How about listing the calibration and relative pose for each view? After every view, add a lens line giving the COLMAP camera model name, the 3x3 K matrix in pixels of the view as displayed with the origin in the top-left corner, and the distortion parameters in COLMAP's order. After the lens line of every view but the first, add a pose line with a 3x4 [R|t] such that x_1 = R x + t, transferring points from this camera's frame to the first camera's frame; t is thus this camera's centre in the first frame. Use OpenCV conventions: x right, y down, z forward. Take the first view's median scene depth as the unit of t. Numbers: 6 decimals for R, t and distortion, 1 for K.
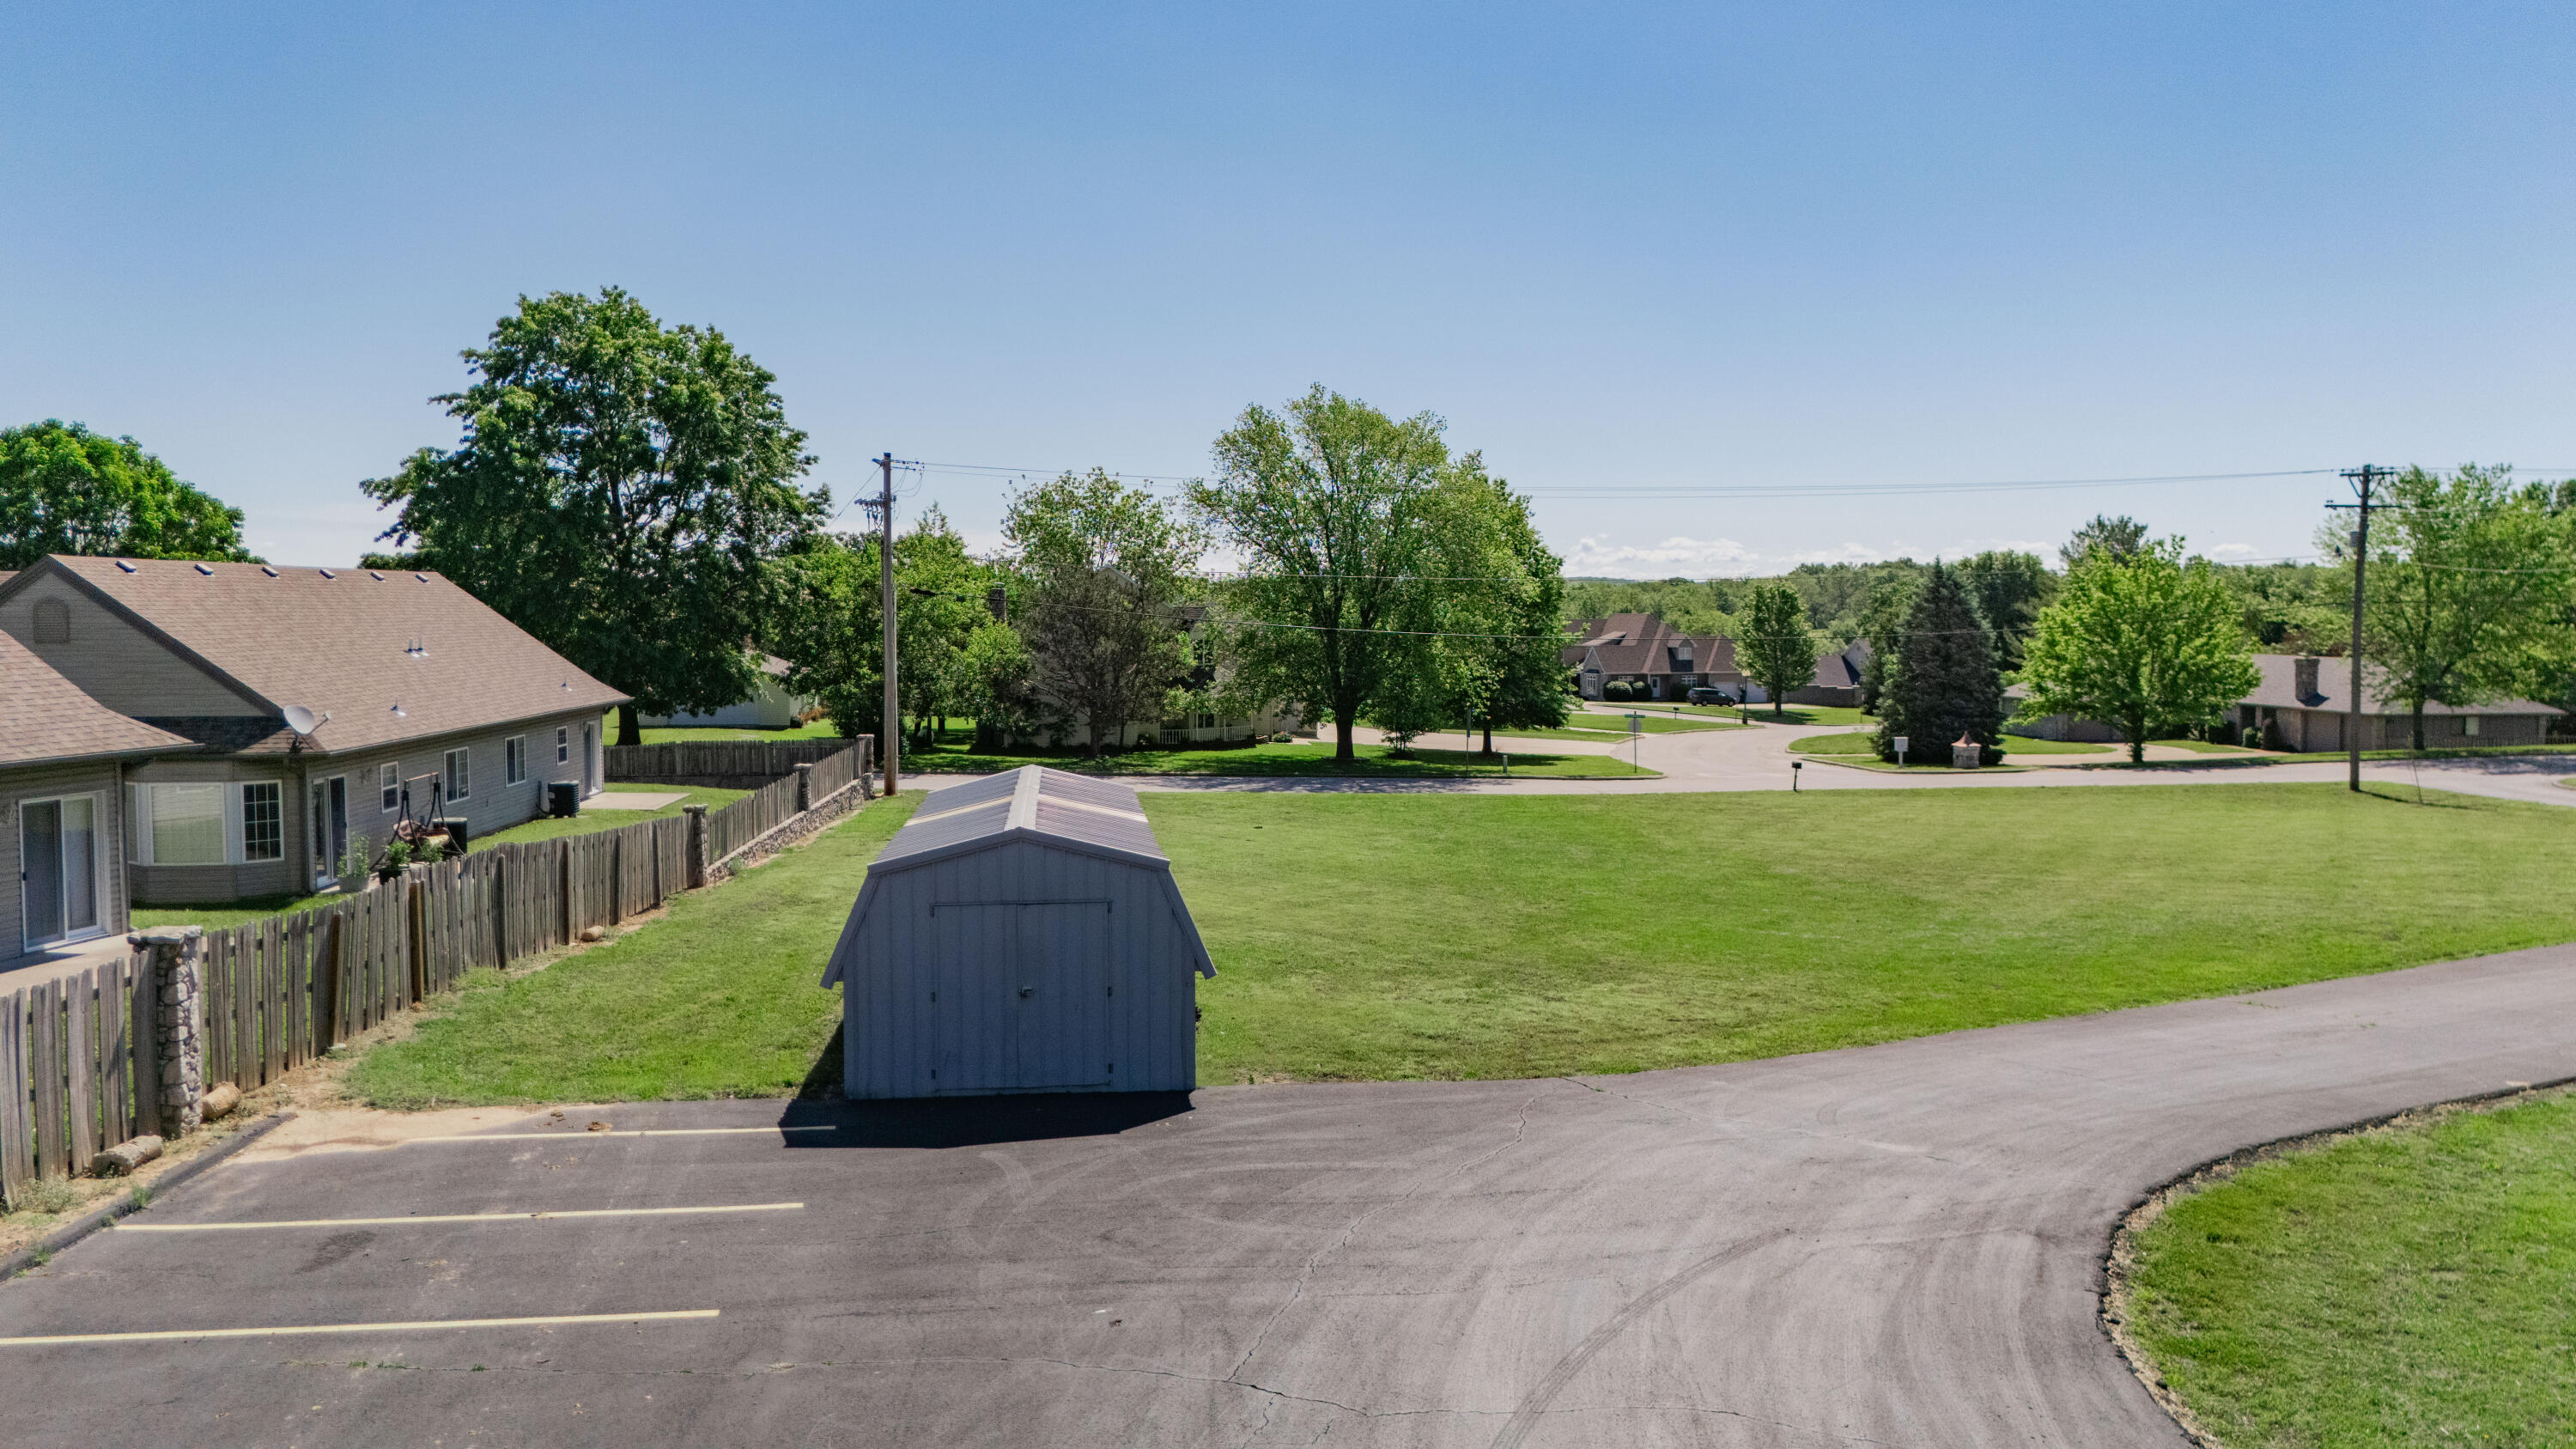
lens RADIAL K [[1924.1, 0, 1331.2], [0, 1924.1, 756.5], [0, 0, 1]] dist [0.069451, -0.065946]
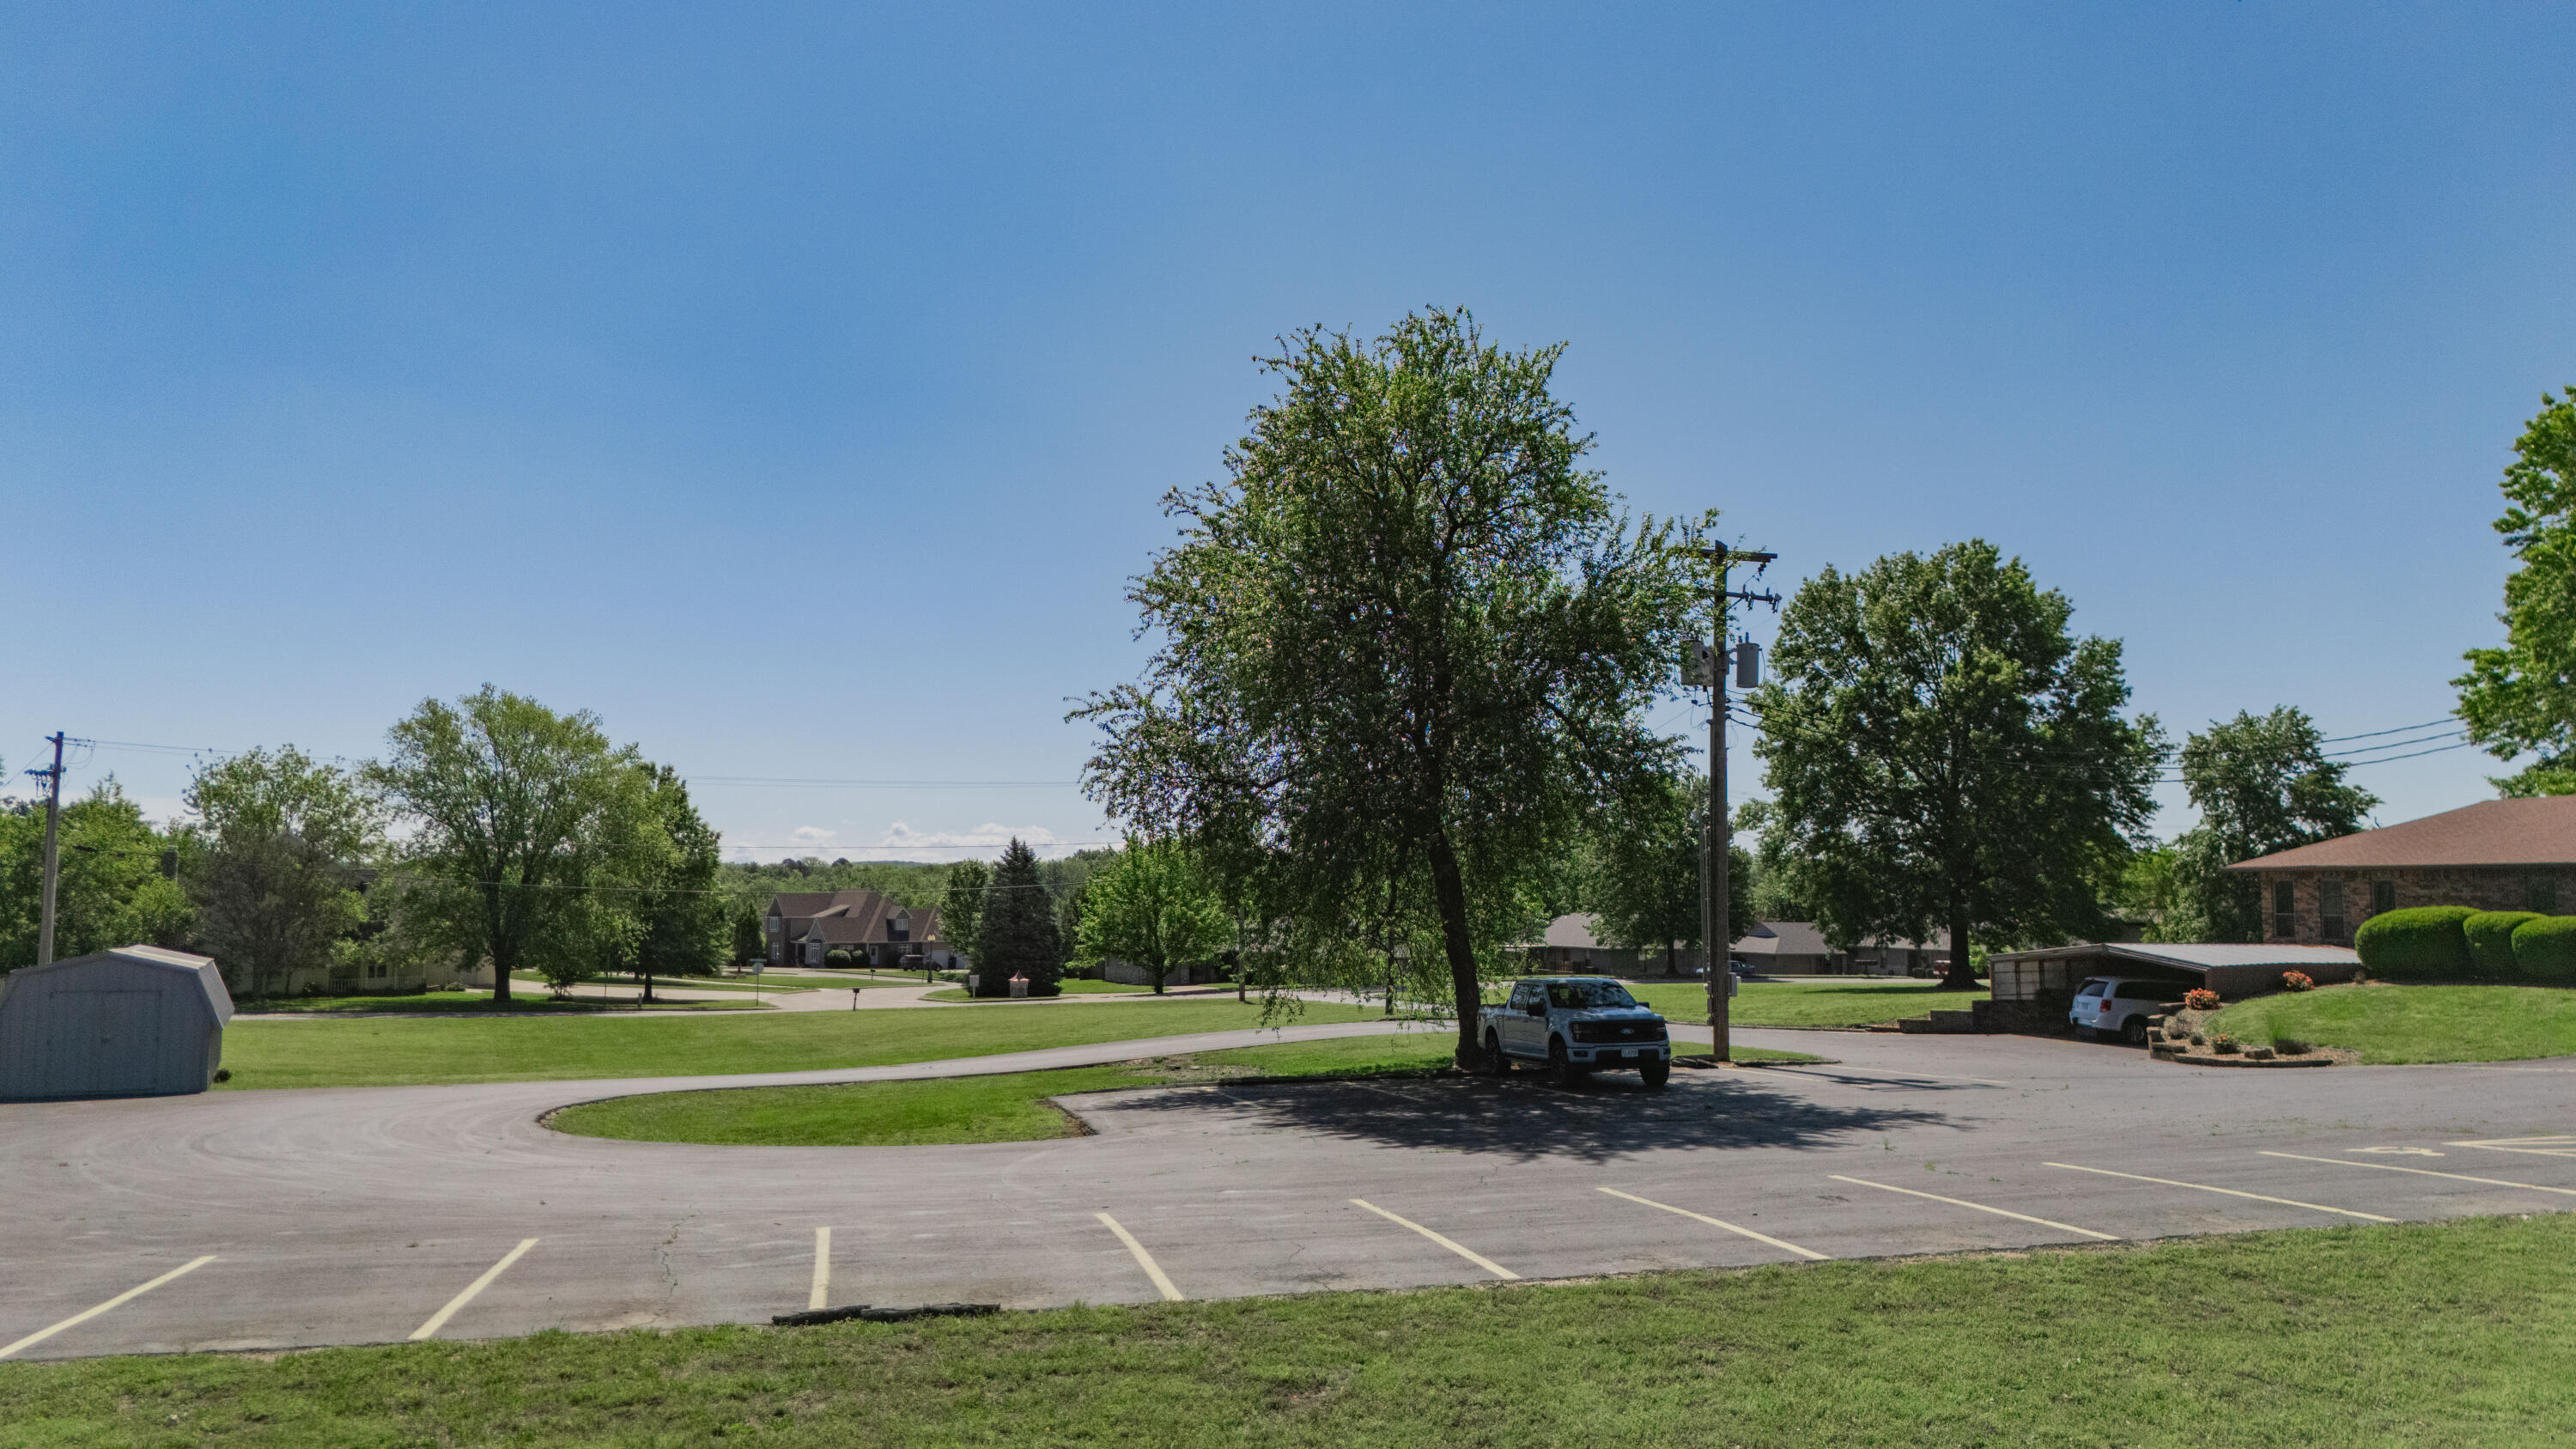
lens RADIAL K [[1924.1, 0, 1291.8], [0, 1924.1, 726.0], [0, 0, 1]] dist [0.069451, -0.065946]
pose [[0.944629, 0.035912, 0.326171, 0.068393], [0.017440, 0.987094, -0.159191, 0.032698], [-0.327678, 0.156065, 0.931811, -0.273340]]
